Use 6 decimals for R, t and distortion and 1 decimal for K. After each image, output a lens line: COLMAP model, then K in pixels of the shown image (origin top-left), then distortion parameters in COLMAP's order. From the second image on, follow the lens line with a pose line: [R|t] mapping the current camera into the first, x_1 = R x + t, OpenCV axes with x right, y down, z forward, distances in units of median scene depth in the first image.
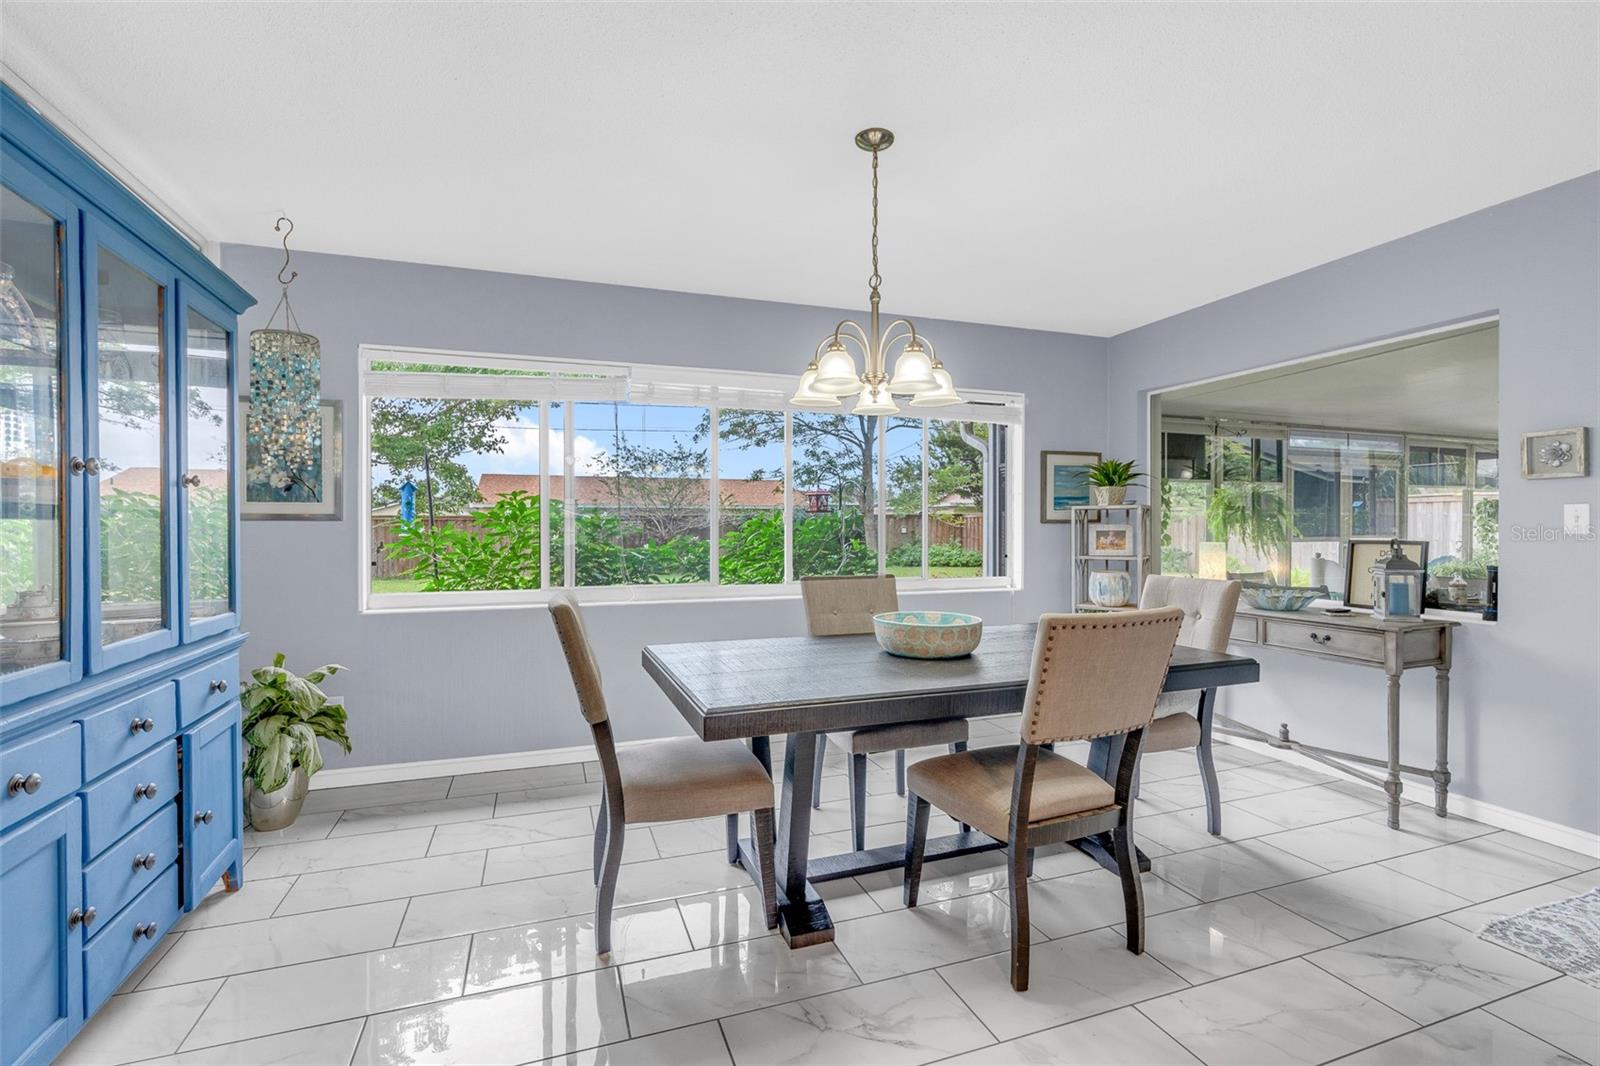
lens RADIAL K [[714.1, 0, 800.8], [0, 714.1, 533.4], [0, 0, 1]] dist [-0.008817, 0.002856]
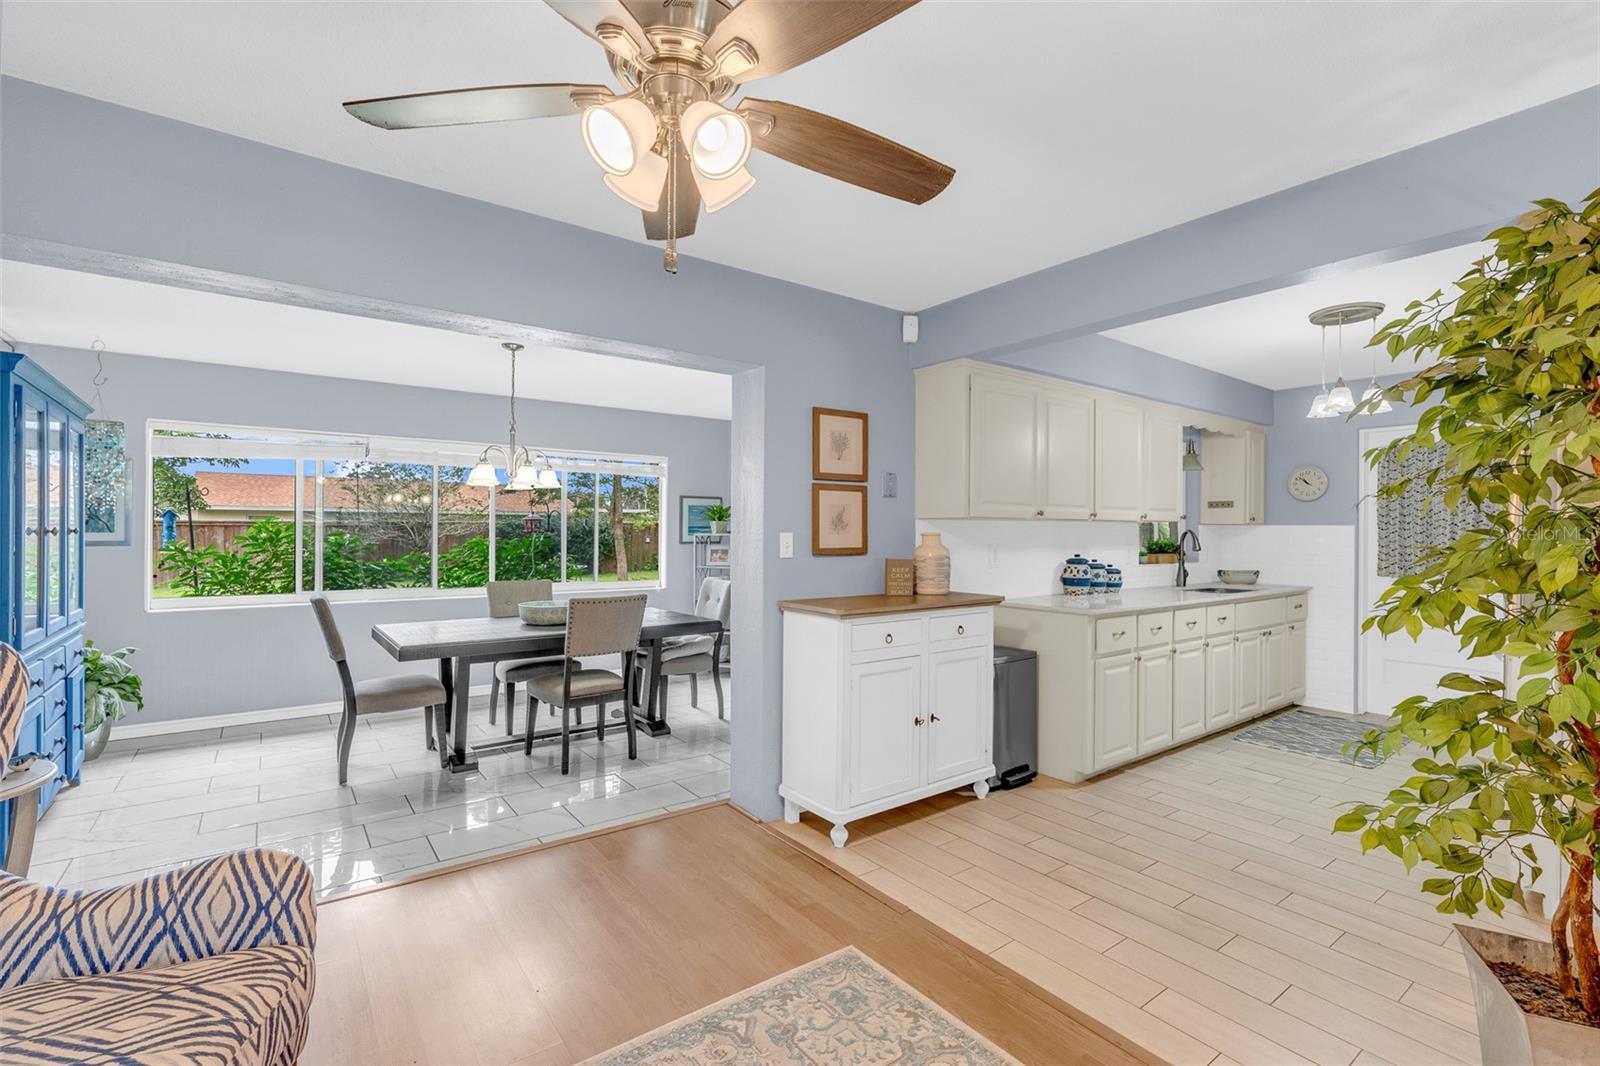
lens RADIAL K [[714.1, 0, 798.9], [0, 714.1, 533.0], [0, 0, 1]] dist [-0.008817, 0.002856]
pose [[0.957710, 0.006579, 0.287659, 0.200488], [-0.005137, 0.999970, -0.005770, -0.040894], [-0.287688, 0.004048, 0.957716, -0.694730]]
